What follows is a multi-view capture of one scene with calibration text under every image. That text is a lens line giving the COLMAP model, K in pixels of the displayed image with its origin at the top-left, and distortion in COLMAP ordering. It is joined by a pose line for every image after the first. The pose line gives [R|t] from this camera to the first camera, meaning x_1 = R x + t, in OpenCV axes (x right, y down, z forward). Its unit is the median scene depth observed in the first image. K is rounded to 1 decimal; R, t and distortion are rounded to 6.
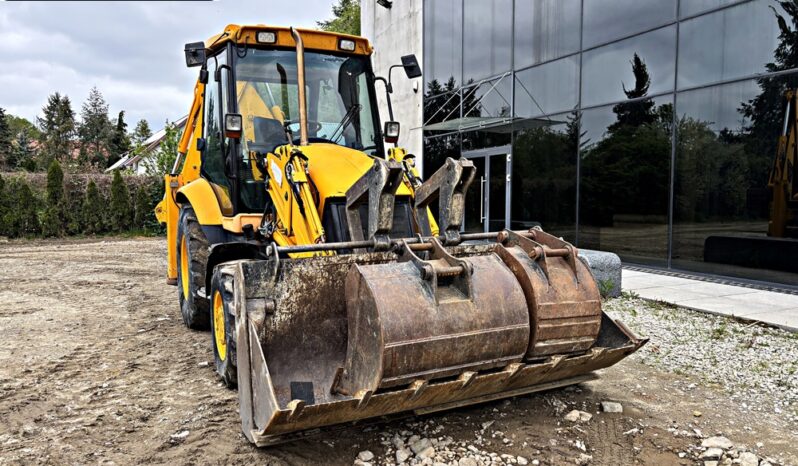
lens RADIAL K [[600.2, 0, 392.9], [0, 600.2, 237.2], [0, 0, 1]] dist [0.049257, -0.057931]
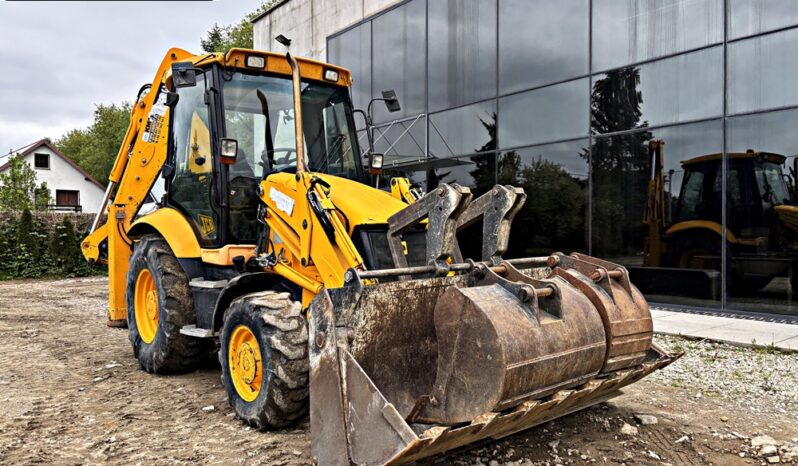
lens RADIAL K [[600.2, 0, 393.9], [0, 600.2, 239.7], [0, 0, 1]] dist [0.049257, -0.057931]
pose [[0.971582, -0.002870, 0.236684, -0.279872], [0.017762, 0.997991, -0.060811, 0.017827], [-0.236034, 0.063287, 0.969682, 0.040673]]
